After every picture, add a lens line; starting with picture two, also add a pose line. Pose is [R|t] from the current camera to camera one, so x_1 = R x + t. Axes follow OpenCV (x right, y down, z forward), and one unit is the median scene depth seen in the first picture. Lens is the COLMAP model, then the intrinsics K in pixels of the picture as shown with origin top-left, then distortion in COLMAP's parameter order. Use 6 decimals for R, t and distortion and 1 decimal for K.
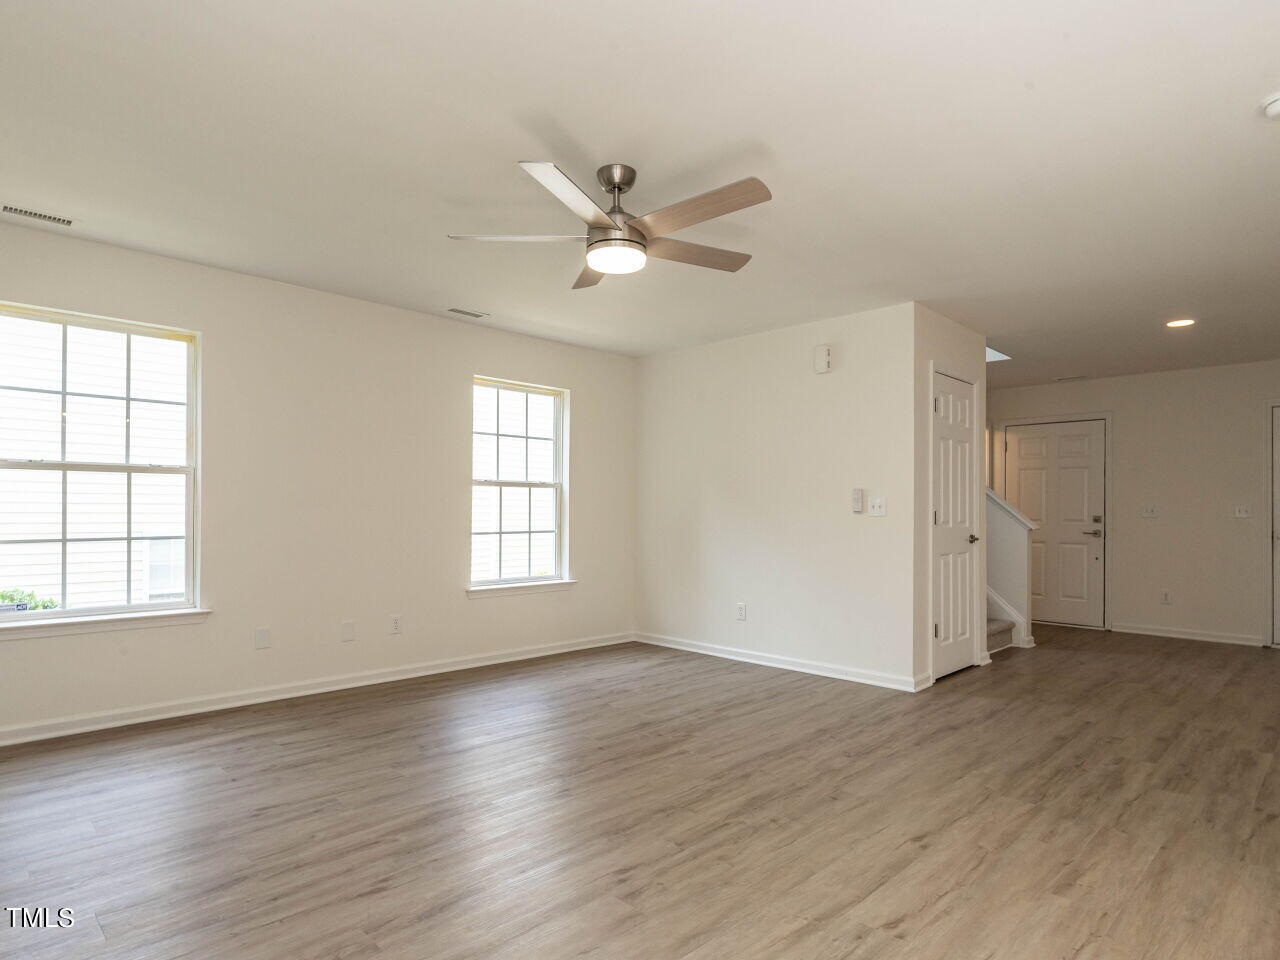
lens RADIAL K [[733.1, 0, 645.3], [0, 733.1, 490.6], [0, 0, 1]] dist [-0.002321, -0.000812]
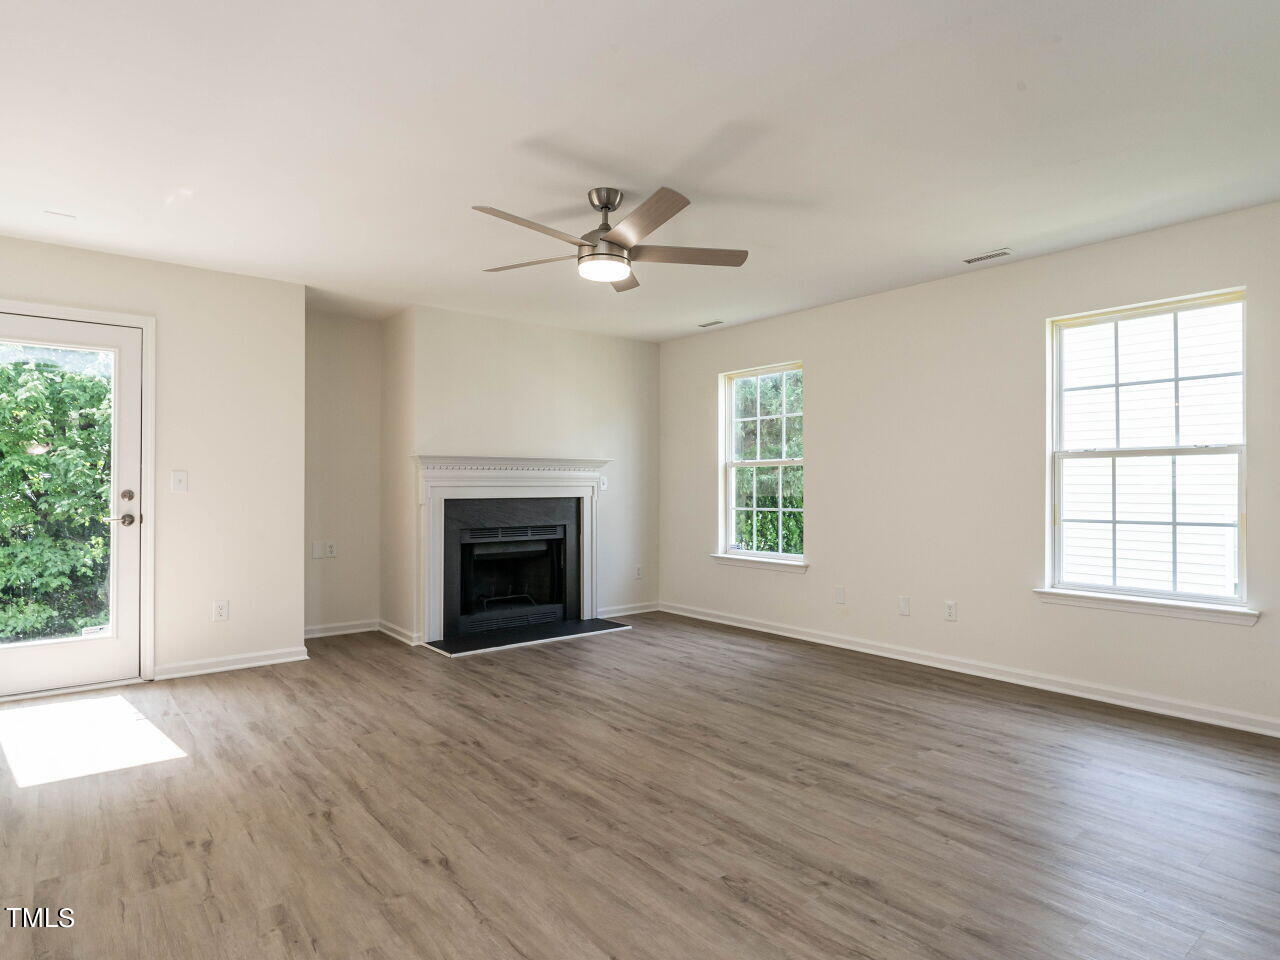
lens RADIAL K [[733.1, 0, 639.9], [0, 733.1, 482.9], [0, 0, 1]] dist [-0.002321, -0.000812]
pose [[-0.113124, -0.012213, -0.993506, 0.908367], [0.027382, 0.999506, -0.015405, 0.028595], [0.993203, -0.028947, -0.112734, 0.996909]]
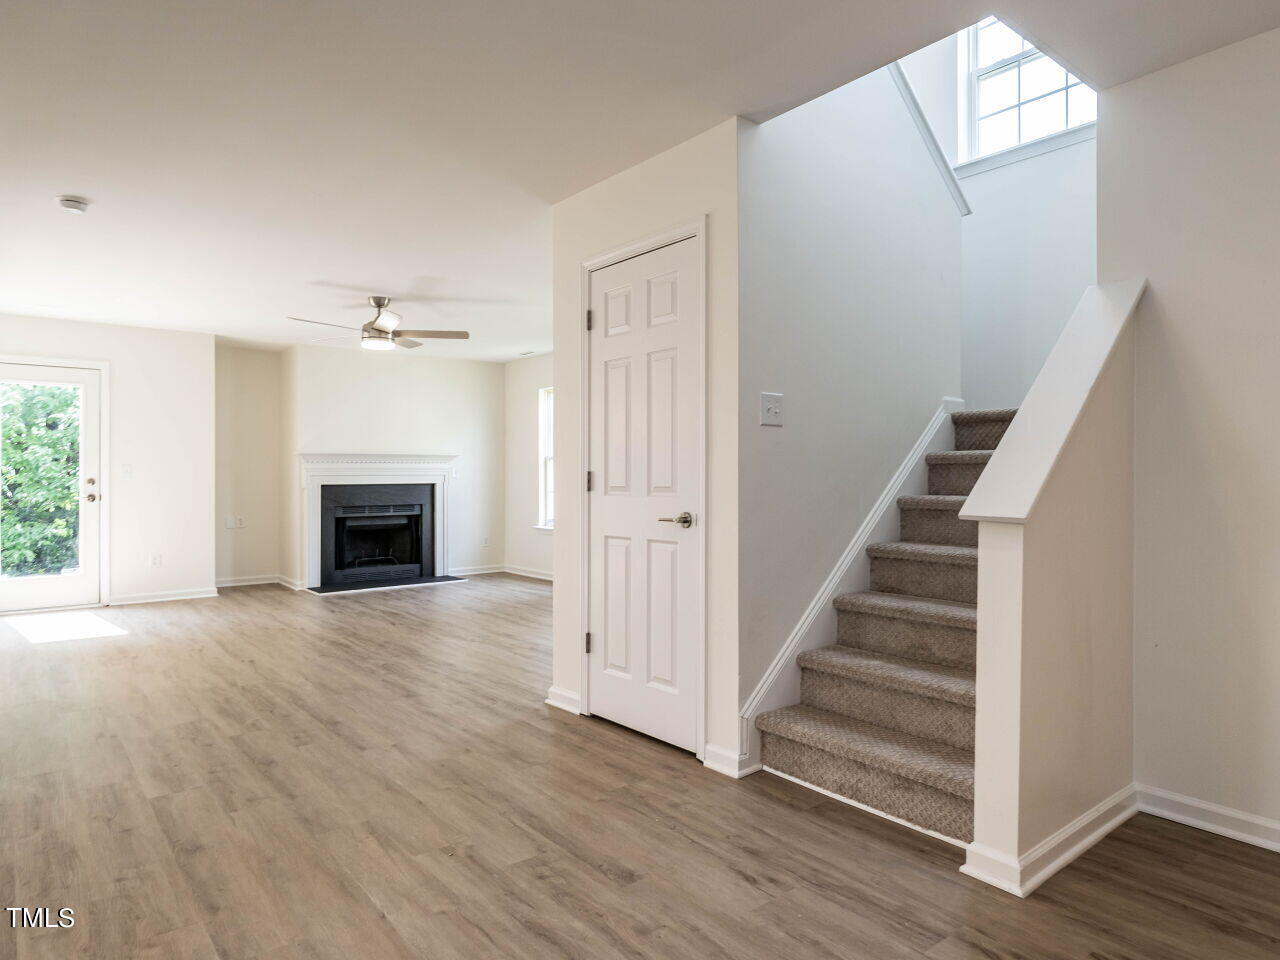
lens RADIAL K [[796.1, 0, 648.8], [0, 796.1, 471.6], [0, 0, 1]] dist [-0.006715, 0.000167]
pose [[-0.107425, -0.013470, -0.994122, 1.618296], [0.031014, 0.999376, -0.016892, 0.058643], [0.993729, -0.032646, -0.106941, 1.611137]]
